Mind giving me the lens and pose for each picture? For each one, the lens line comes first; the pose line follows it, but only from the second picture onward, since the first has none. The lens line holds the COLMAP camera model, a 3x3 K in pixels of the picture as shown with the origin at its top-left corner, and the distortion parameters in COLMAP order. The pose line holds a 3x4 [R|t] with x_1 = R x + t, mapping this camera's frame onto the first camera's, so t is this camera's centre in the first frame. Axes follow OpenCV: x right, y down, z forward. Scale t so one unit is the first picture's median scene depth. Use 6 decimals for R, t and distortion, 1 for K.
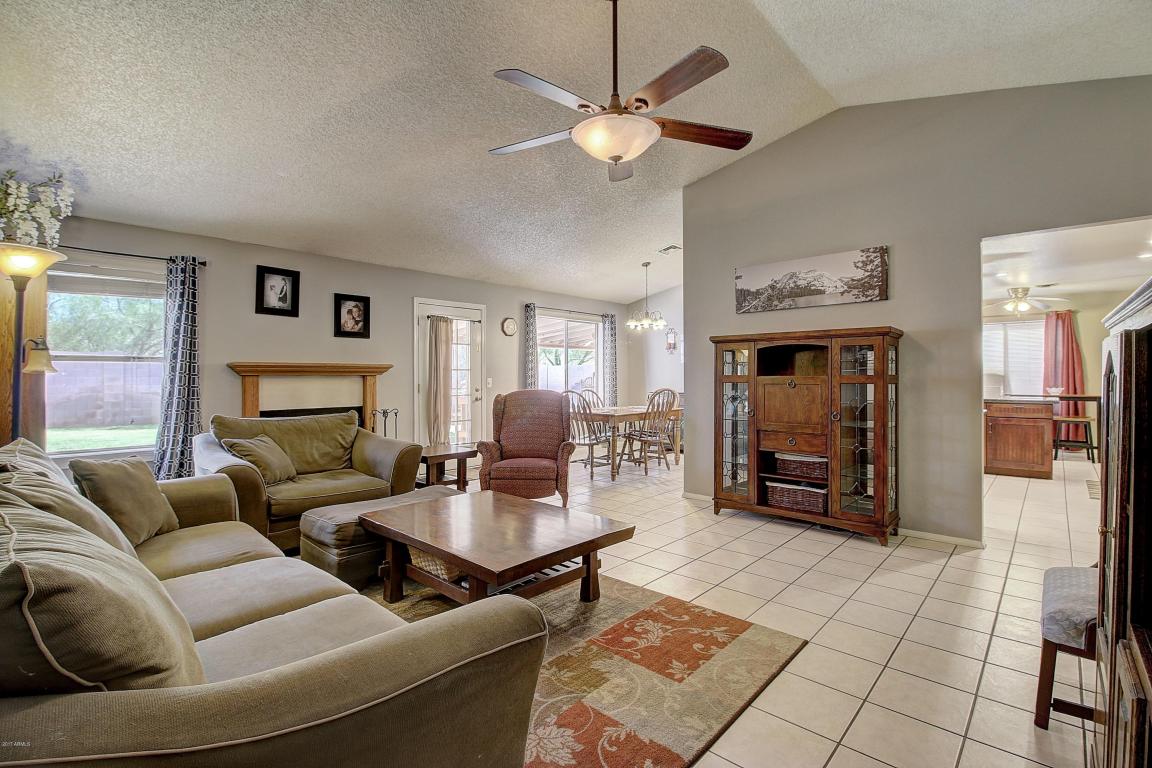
lens RADIAL K [[530.9, 0, 582.2], [0, 530.9, 377.4], [0, 0, 1]] dist [-0.011017, -0.003079]
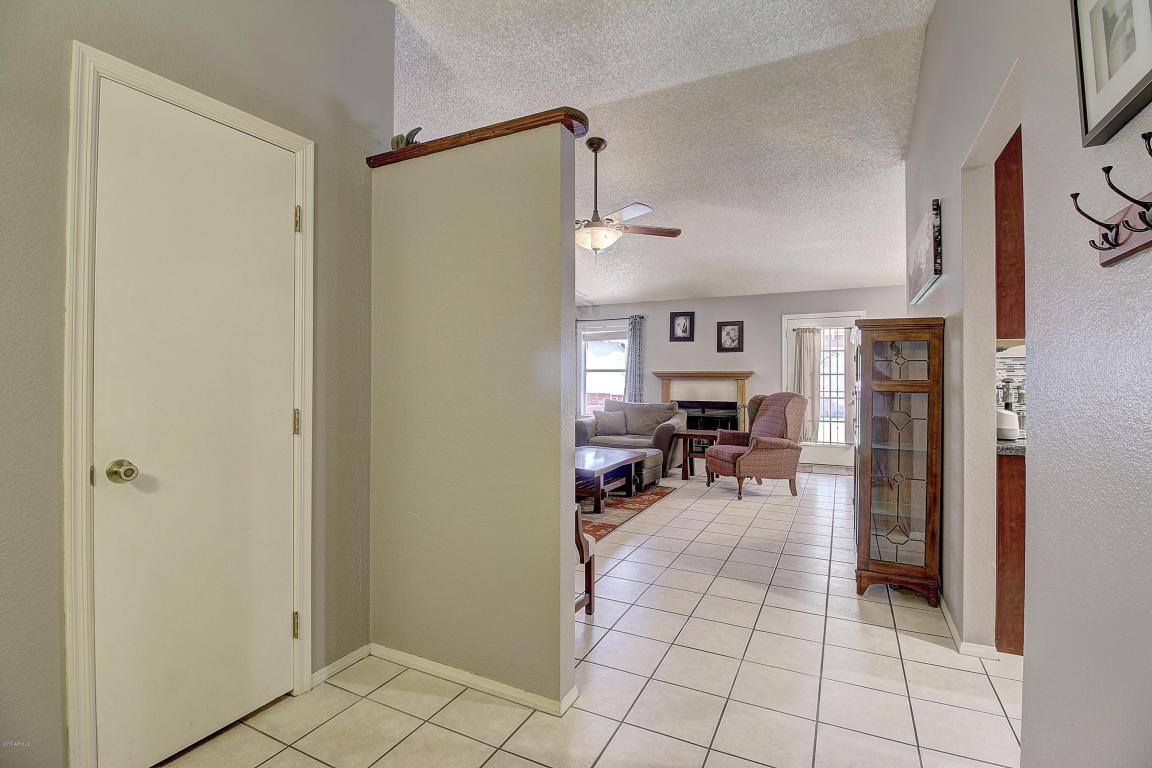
lens RADIAL K [[530.9, 0, 579.2], [0, 530.9, 380.5], [0, 0, 1]] dist [-0.011017, -0.003079]
pose [[0.265165, 0.004686, -0.964192, 0.891219], [-0.005303, 0.999980, 0.003402, -0.003147], [0.964188, 0.004211, 0.265185, 0.272676]]
